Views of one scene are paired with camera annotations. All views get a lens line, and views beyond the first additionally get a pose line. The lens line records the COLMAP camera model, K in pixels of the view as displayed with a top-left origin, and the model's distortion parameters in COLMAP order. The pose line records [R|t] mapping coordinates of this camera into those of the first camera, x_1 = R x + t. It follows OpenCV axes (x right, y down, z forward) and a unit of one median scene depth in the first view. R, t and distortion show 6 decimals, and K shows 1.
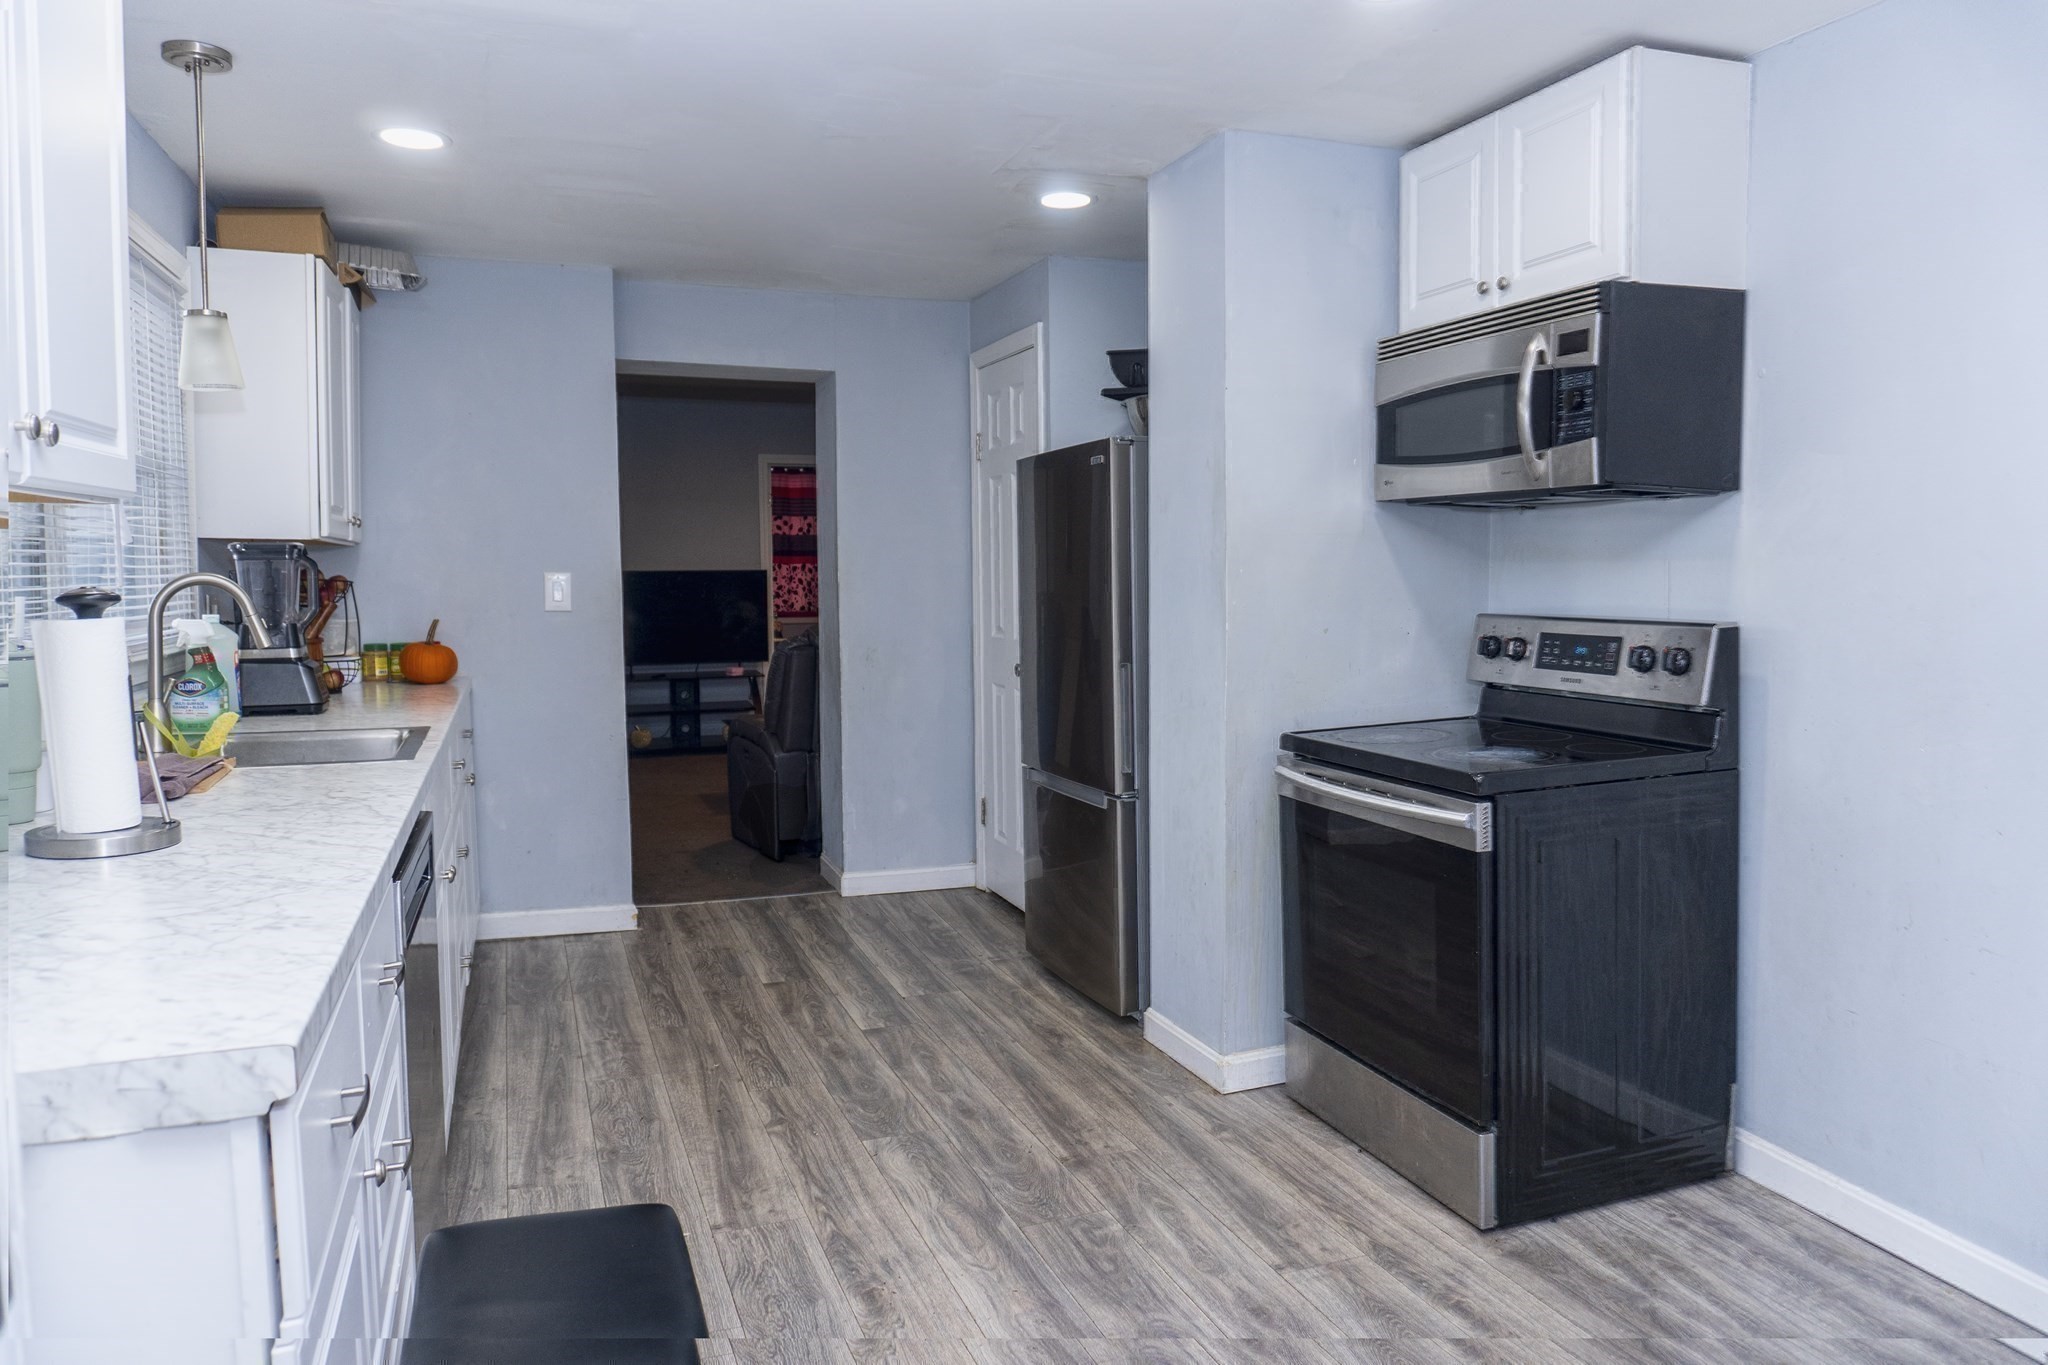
lens RADIAL K [[1372.7, 0, 1022.3], [0, 1372.7, 642.5], [0, 0, 1]] dist [-0.010584, -0.000911]
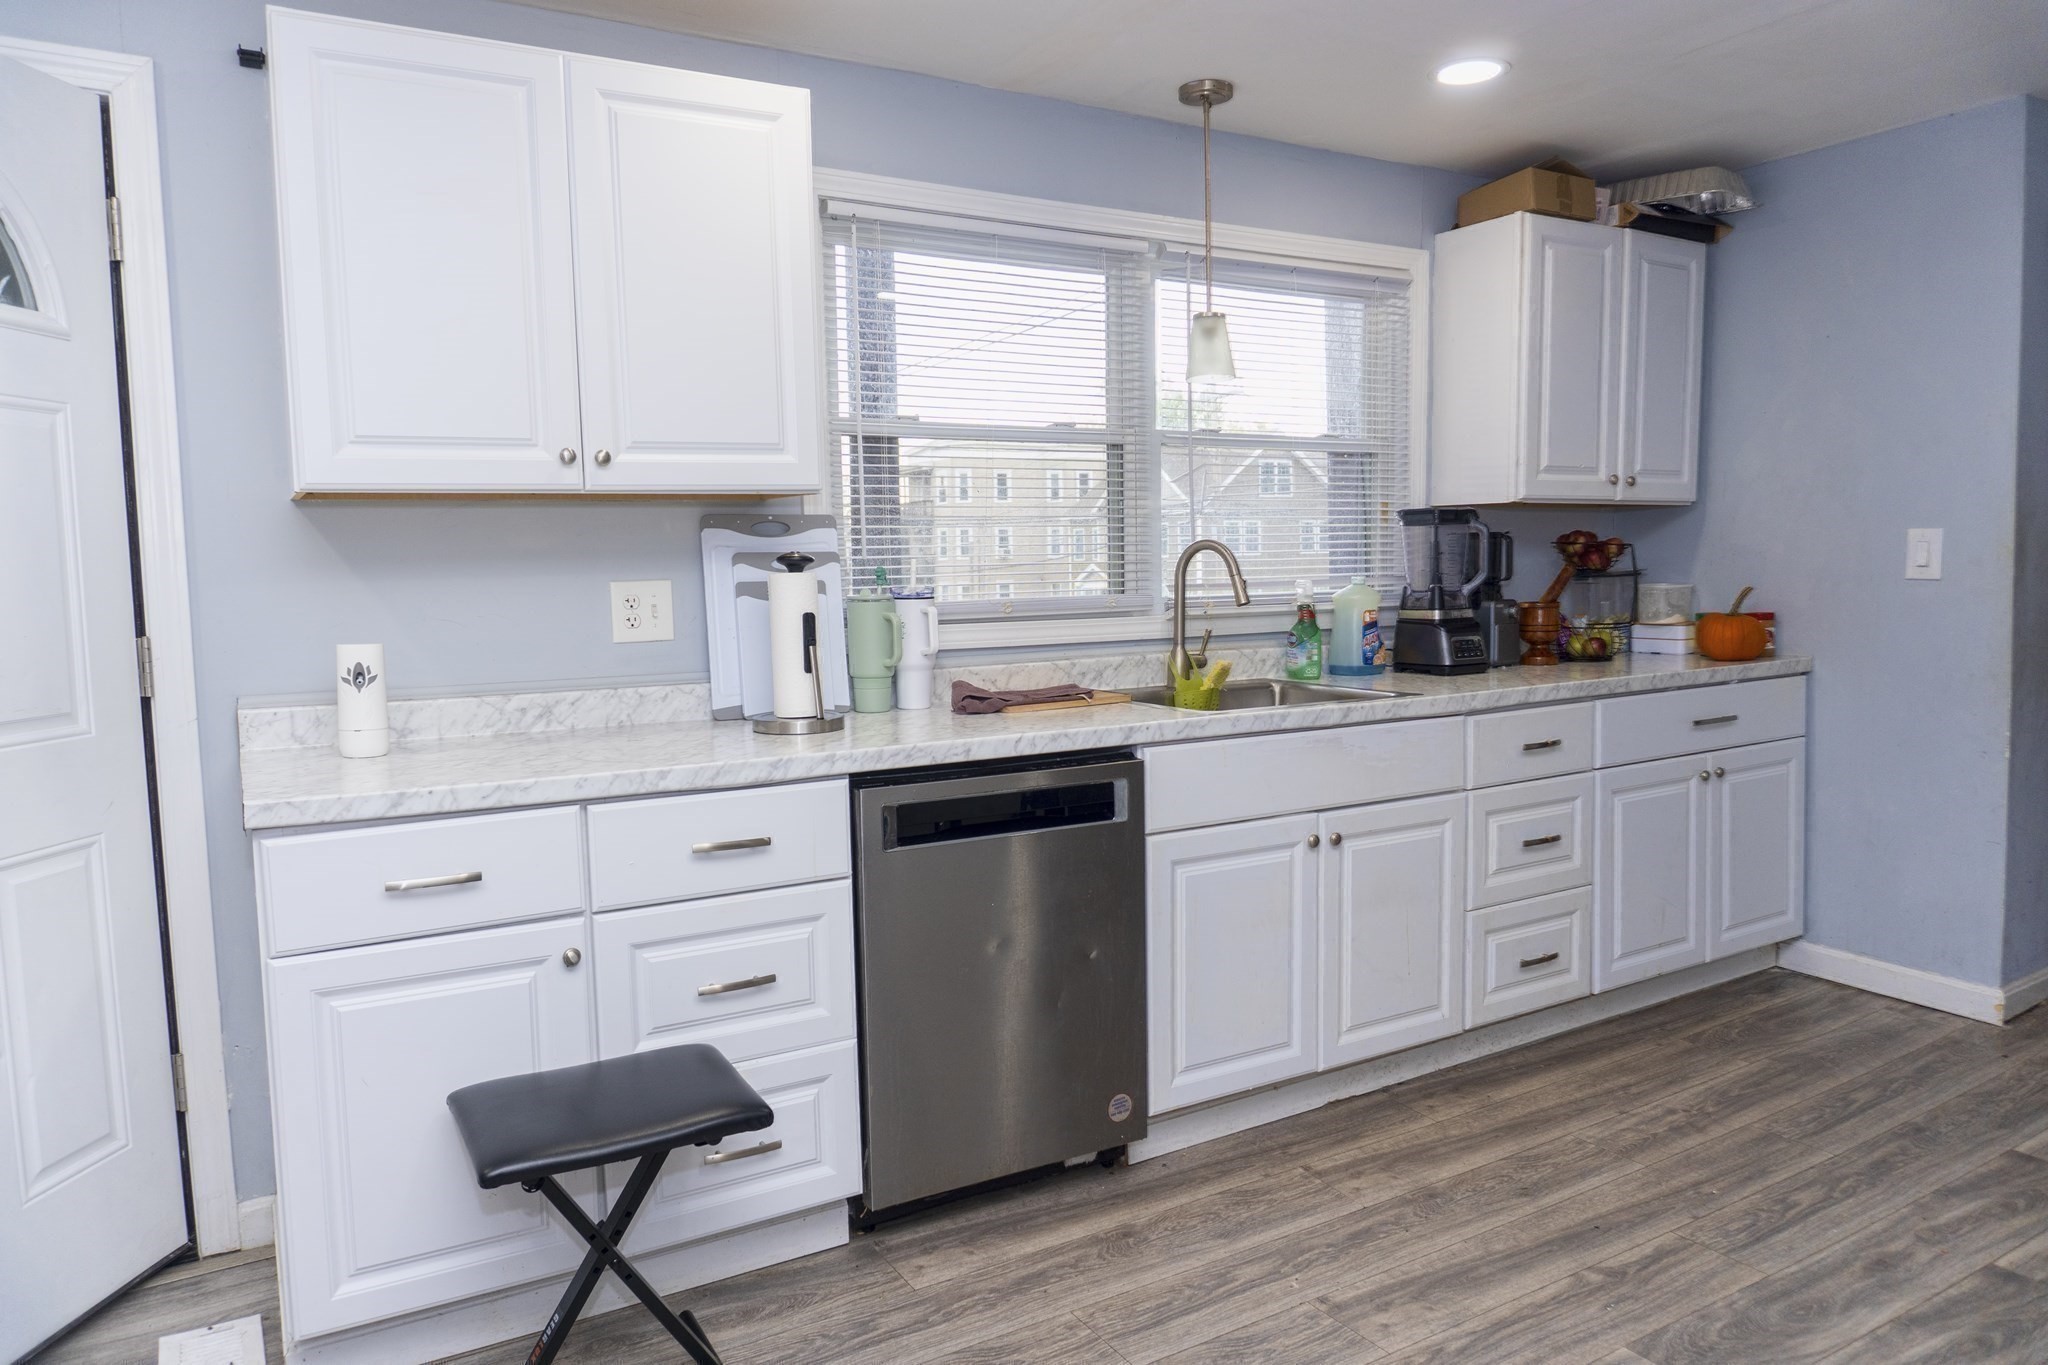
lens RADIAL K [[1351.1, 0, 1024.0], [0, 1351.1, 682.5], [0, 0, 1]] dist [-0.018184, -0.001306]
pose [[0.171703, 0.079948, -0.981899, 0.469558], [-0.030305, 0.996659, 0.075850, -0.010377], [0.984682, 0.016733, 0.173553, 0.588234]]
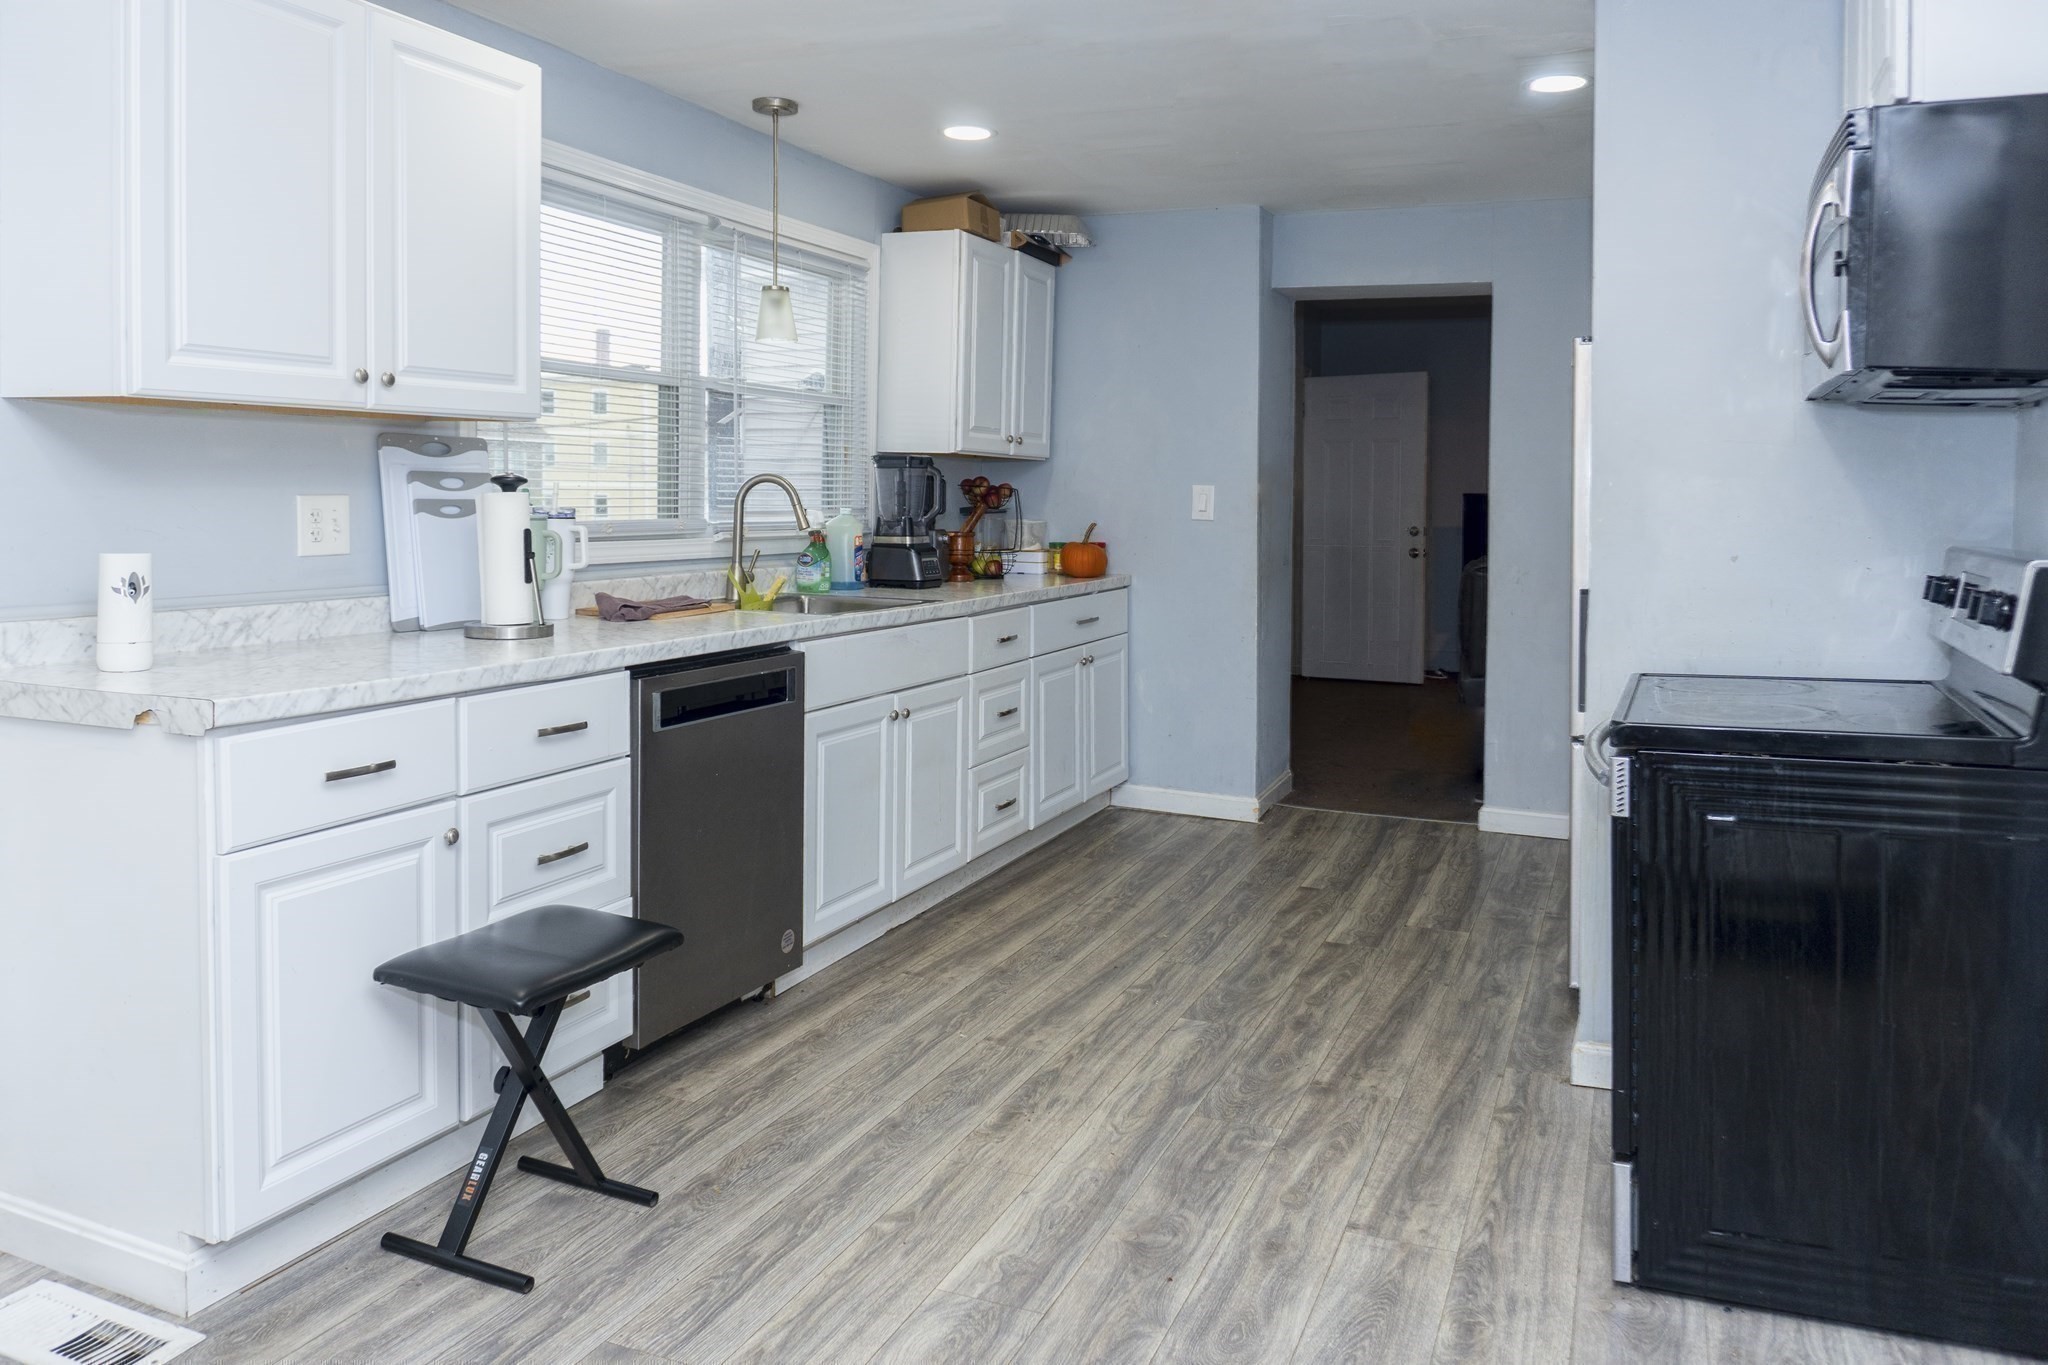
lens RADIAL K [[1455.7, 0, 1073.4], [0, 1455.7, 532.3], [0, 0, 1]] dist [0.001343, 0.000214]
pose [[0.736505, 0.026488, -0.675913, 0.571212], [-0.047872, 0.998769, -0.013024, 0.011713], [0.674736, 0.041950, 0.736866, 0.111124]]
